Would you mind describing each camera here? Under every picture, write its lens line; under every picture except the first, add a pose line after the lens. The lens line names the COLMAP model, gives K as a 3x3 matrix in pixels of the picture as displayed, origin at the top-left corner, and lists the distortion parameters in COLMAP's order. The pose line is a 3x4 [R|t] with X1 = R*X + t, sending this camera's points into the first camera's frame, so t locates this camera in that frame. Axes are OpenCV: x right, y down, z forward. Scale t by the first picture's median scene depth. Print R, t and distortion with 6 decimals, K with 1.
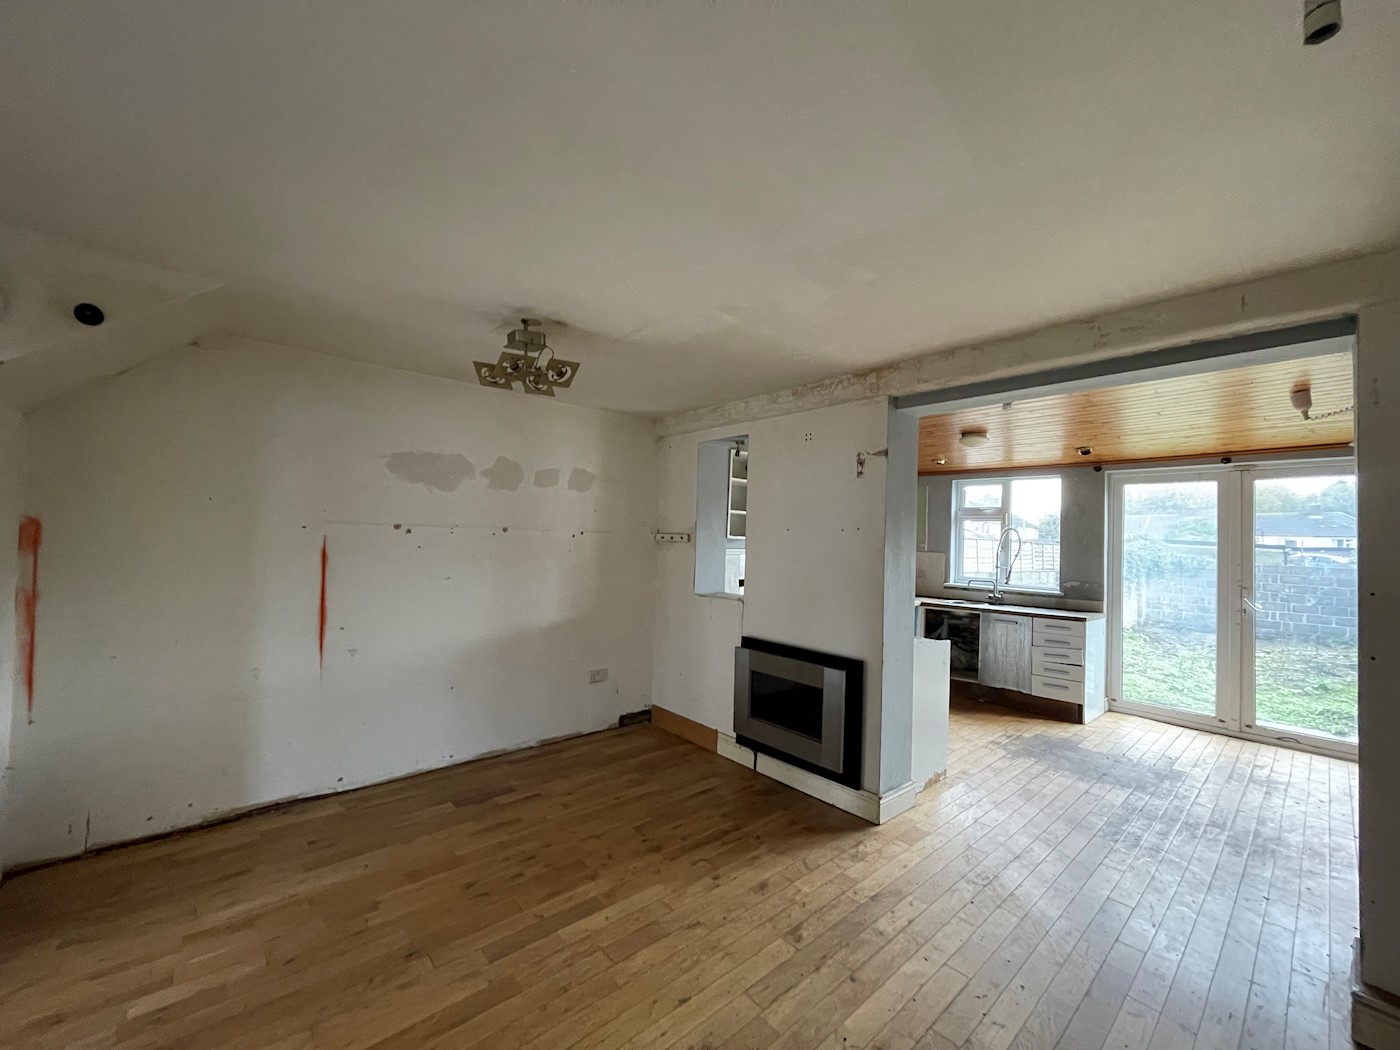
lens RADIAL K [[563.9, 0, 694.9], [0, 563.9, 526.5], [0, 0, 1]] dist [-0.002546, 0.001133]
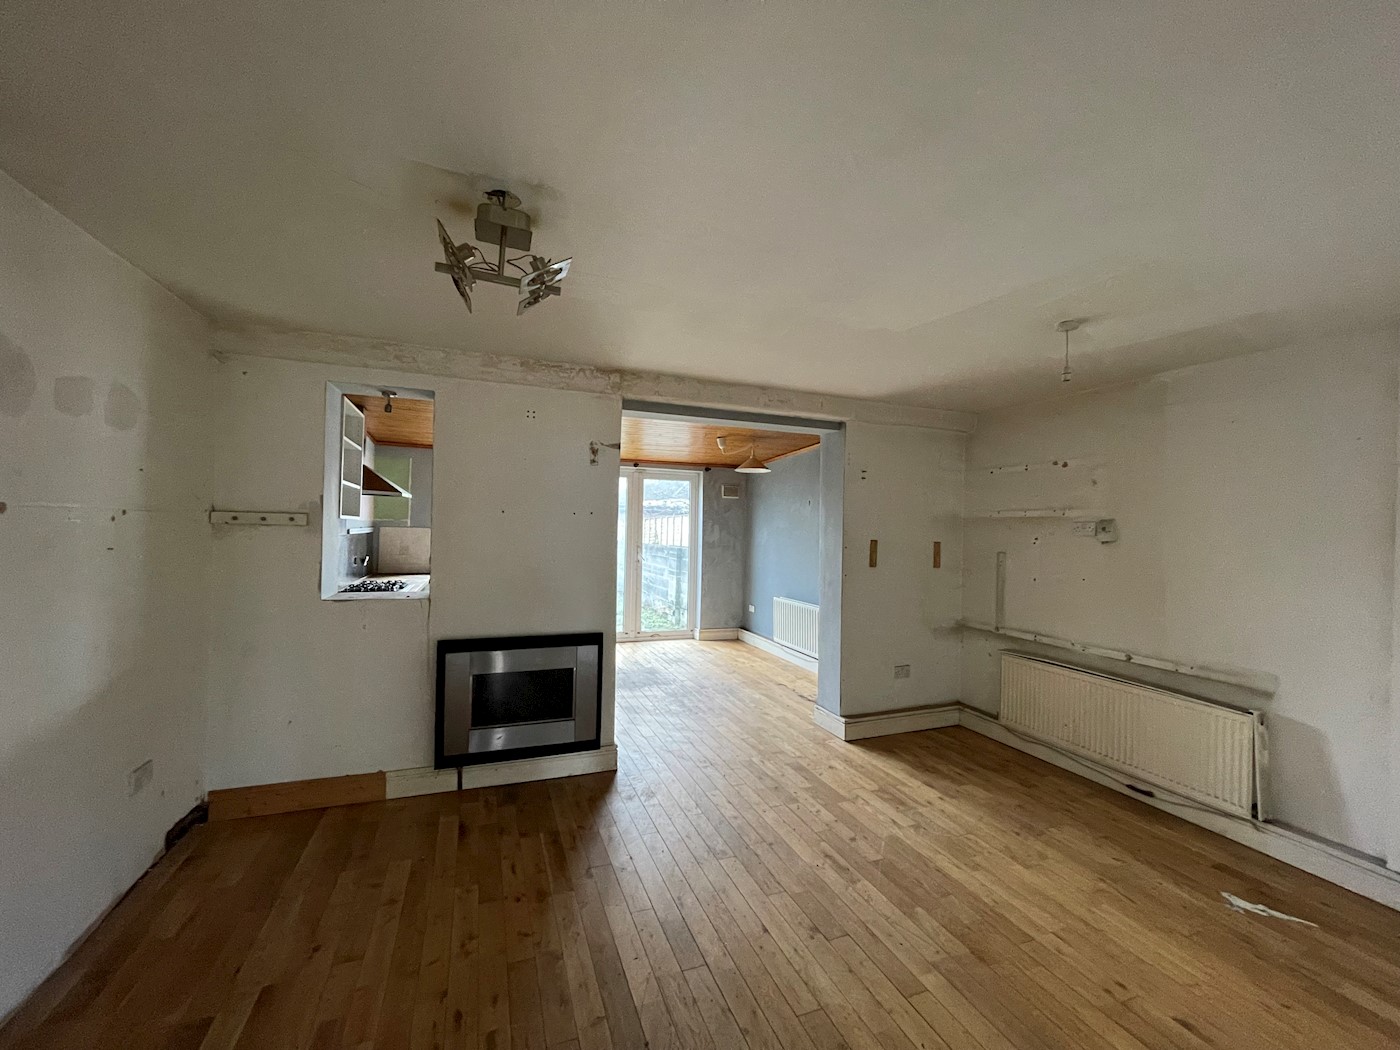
lens RADIAL K [[563.9, 0, 698.2], [0, 563.9, 529.2], [0, 0, 1]] dist [-0.002546, 0.001133]
pose [[0.348399, -0.026271, 0.936978, -0.560379], [-0.036284, 0.998480, 0.041487, -0.014972], [-0.936644, -0.048452, 0.346916, 0.376053]]
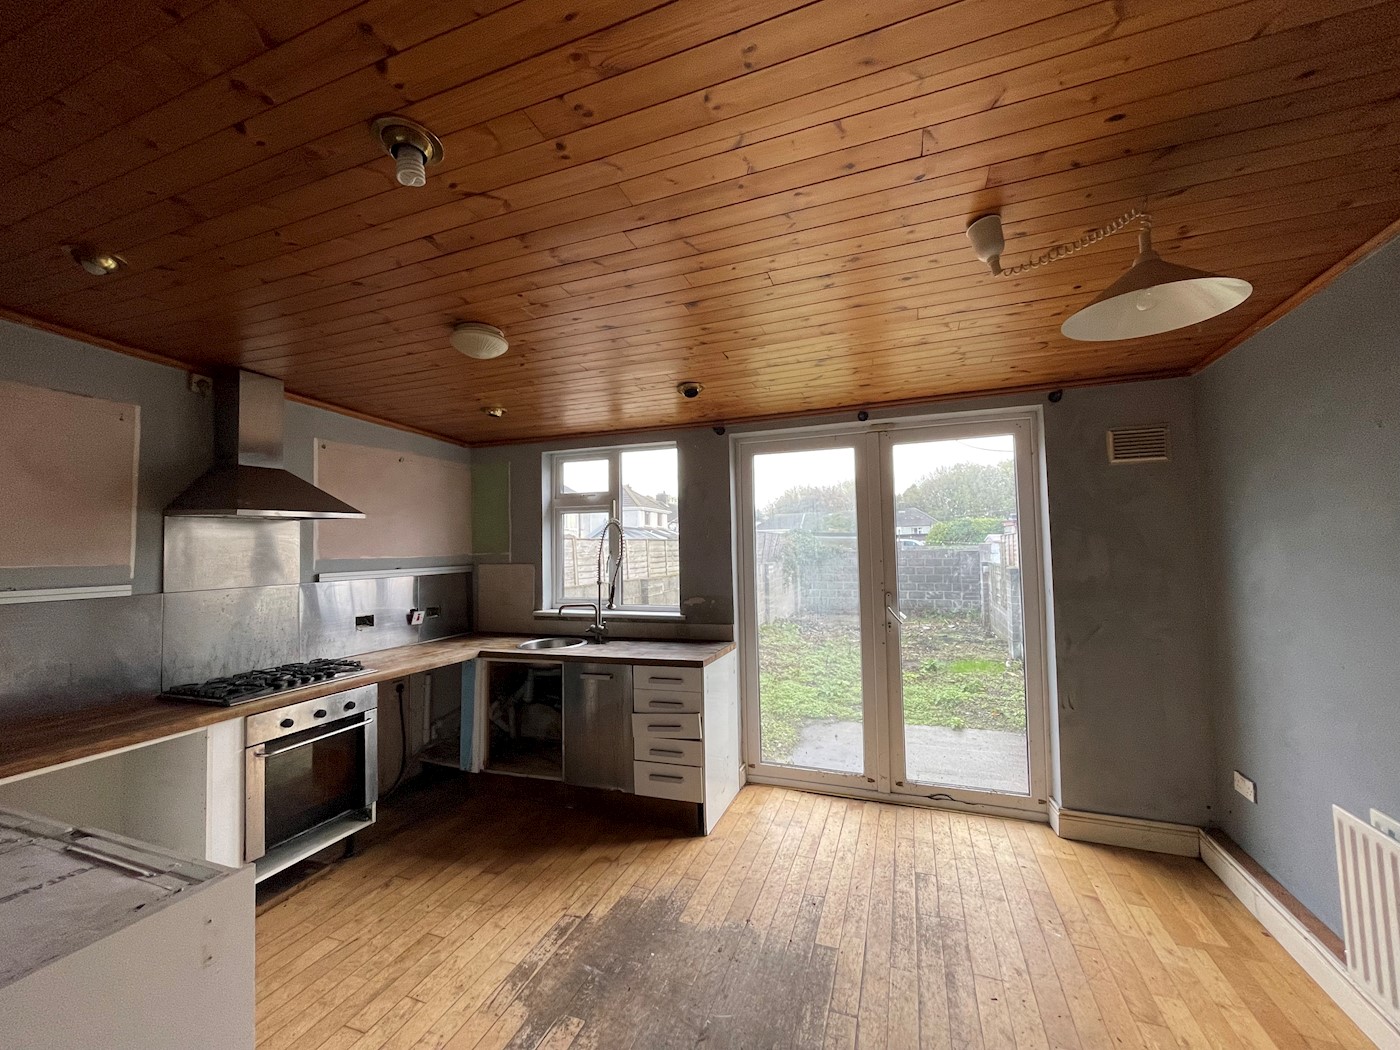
lens RADIAL K [[563.9, 0, 698.4], [0, 563.9, 527.1], [0, 0, 1]] dist [-0.002546, 0.001133]
pose [[0.881634, -0.032451, 0.470817, 0.531956], [0.036458, 0.999335, 0.000609, 0.018967], [-0.470524, 0.016628, 0.882231, 0.596939]]
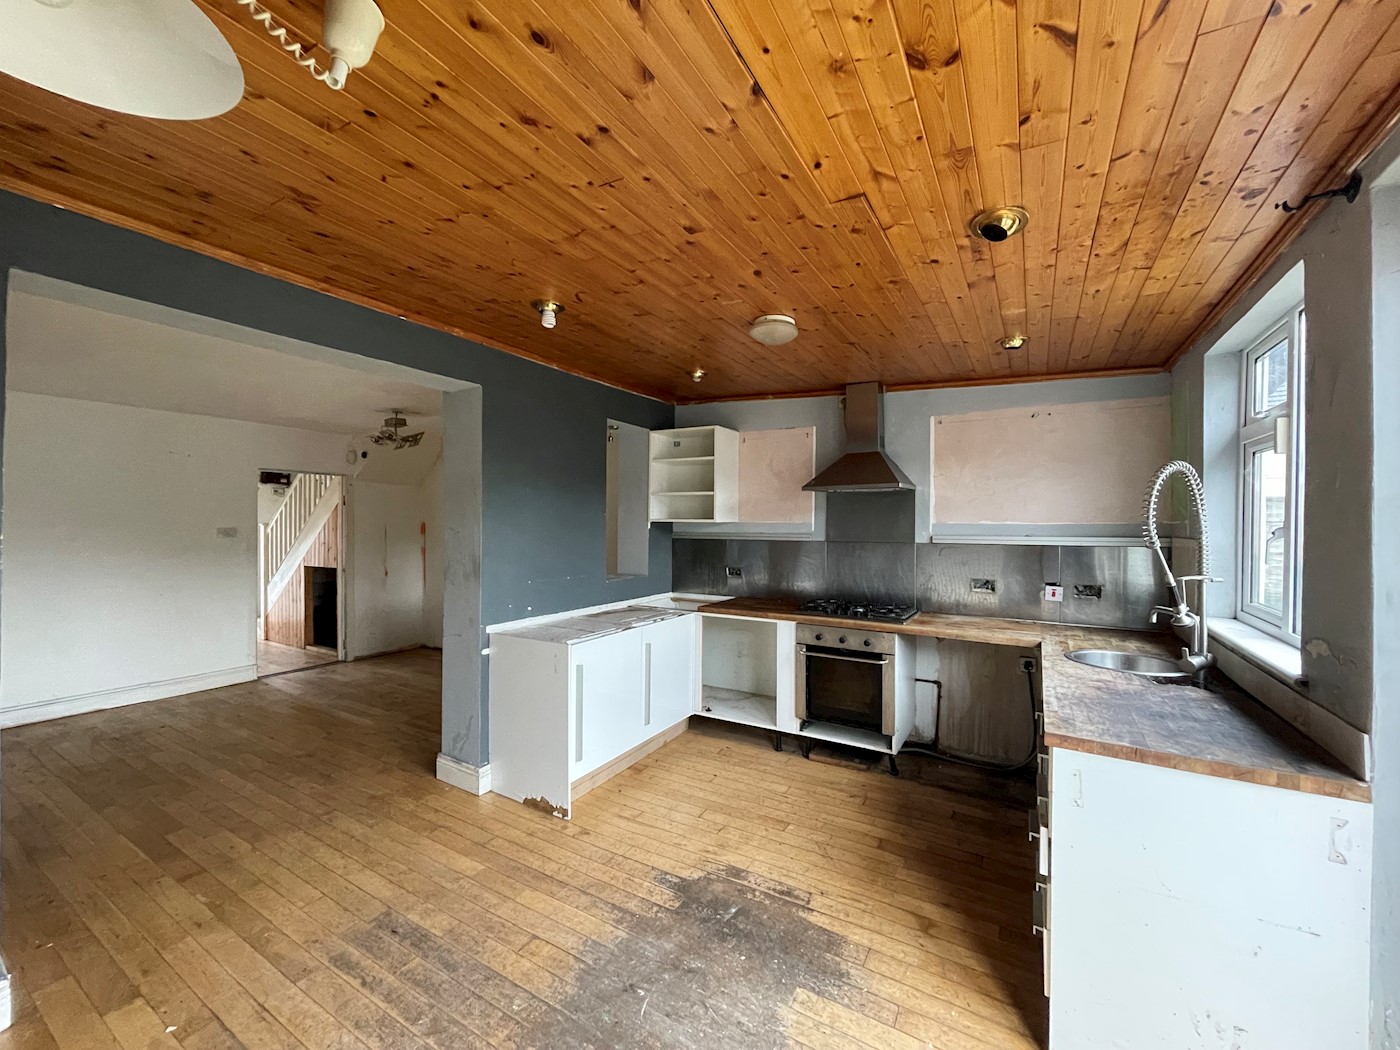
lens RADIAL K [[563.9, 0, 695.4], [0, 563.9, 527.6], [0, 0, 1]] dist [-0.002546, 0.001133]
pose [[0.298421, -0.022974, -0.954158, 1.243031], [0.028058, 0.999489, -0.015290, 0.058956], [0.954022, -0.022209, 0.298913, 0.942147]]
